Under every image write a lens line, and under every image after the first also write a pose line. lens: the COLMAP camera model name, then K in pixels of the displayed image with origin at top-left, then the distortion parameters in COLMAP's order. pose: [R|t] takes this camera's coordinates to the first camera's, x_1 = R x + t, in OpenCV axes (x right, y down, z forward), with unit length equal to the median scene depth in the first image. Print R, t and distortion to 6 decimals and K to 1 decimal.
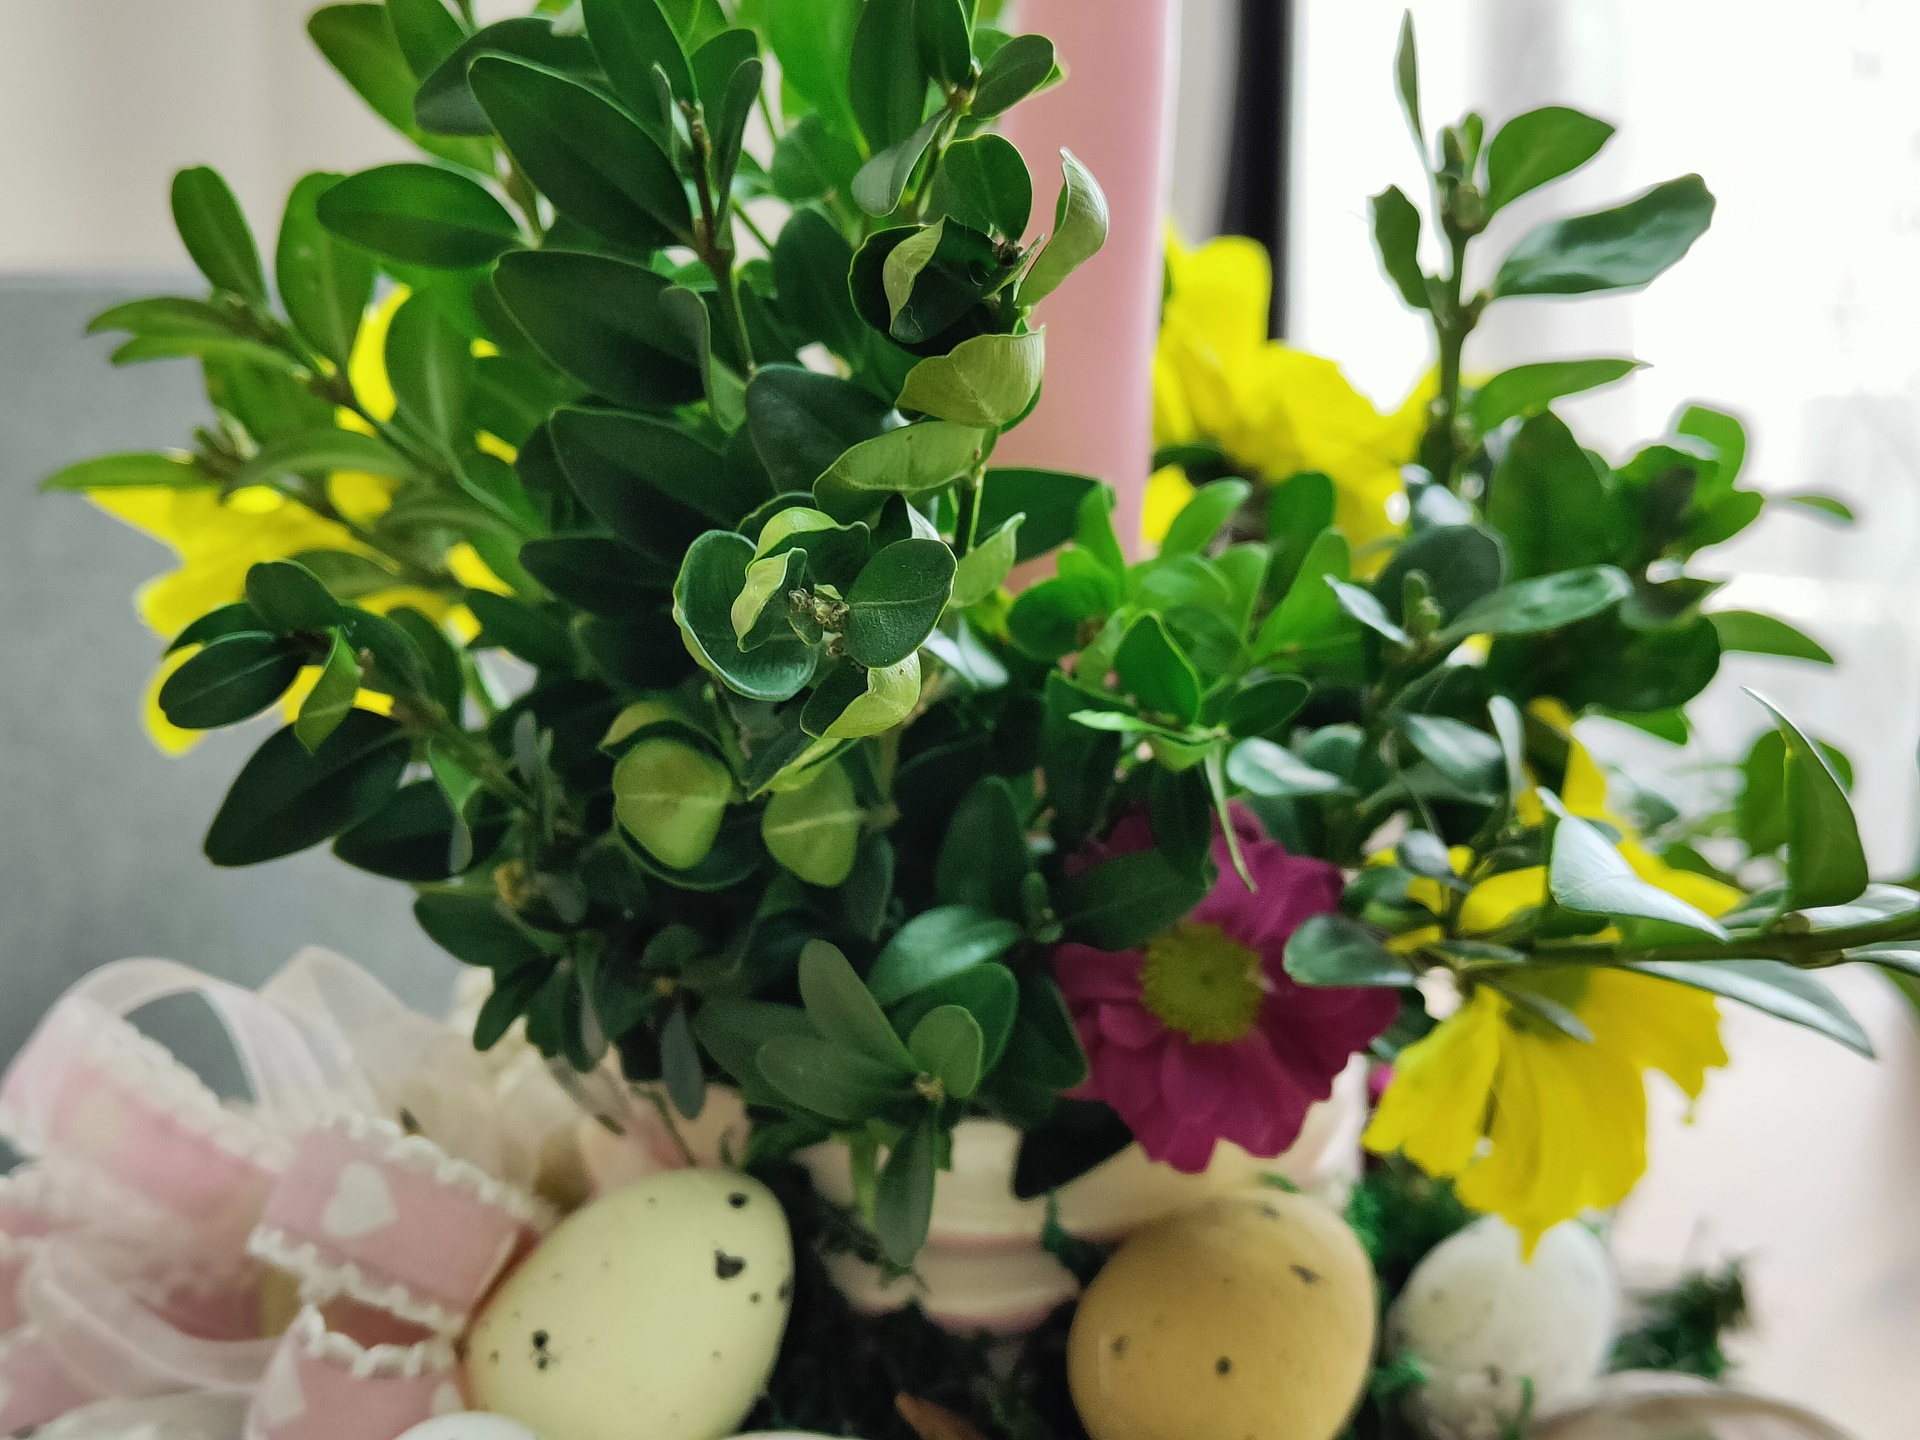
lens RADIAL K [[2699.0, 0, 959.8], [0, 2699.0, 742.6], [0, 0, 1]] dist [0.018893, -0.014628]
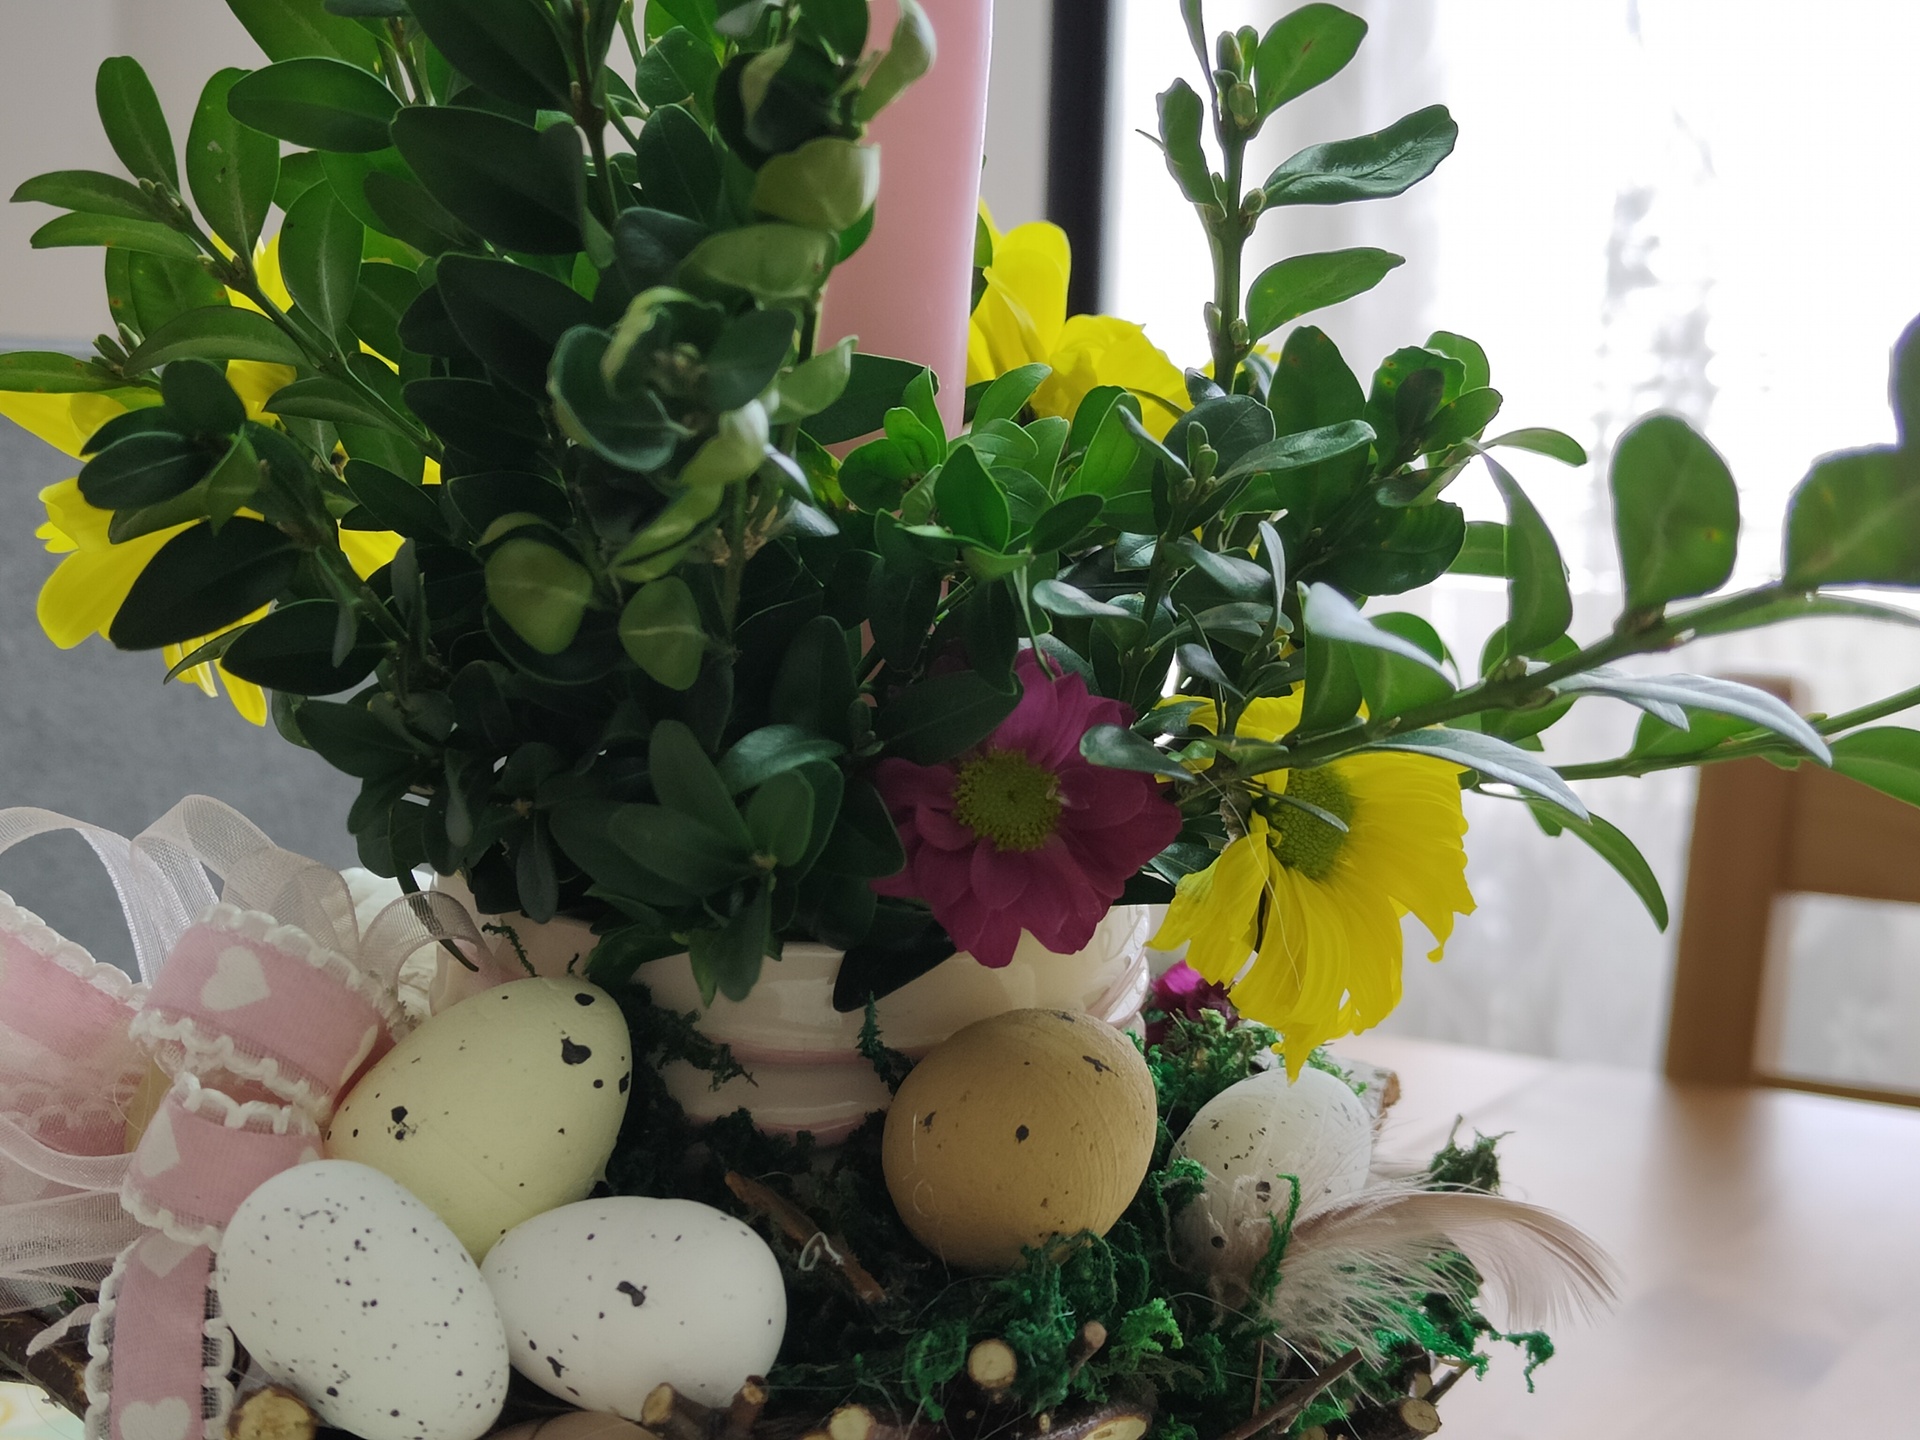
lens RADIAL K [[2699.0, 0, 959.8], [0, 2699.0, 742.6], [0, 0, 1]] dist [0.018893, -0.014628]
pose [[0.997599, 0.018442, 0.066761, -0.005275], [-0.012101, 0.995483, -0.094171, 0.172612], [-0.068197, 0.093137, 0.993315, -0.112015]]
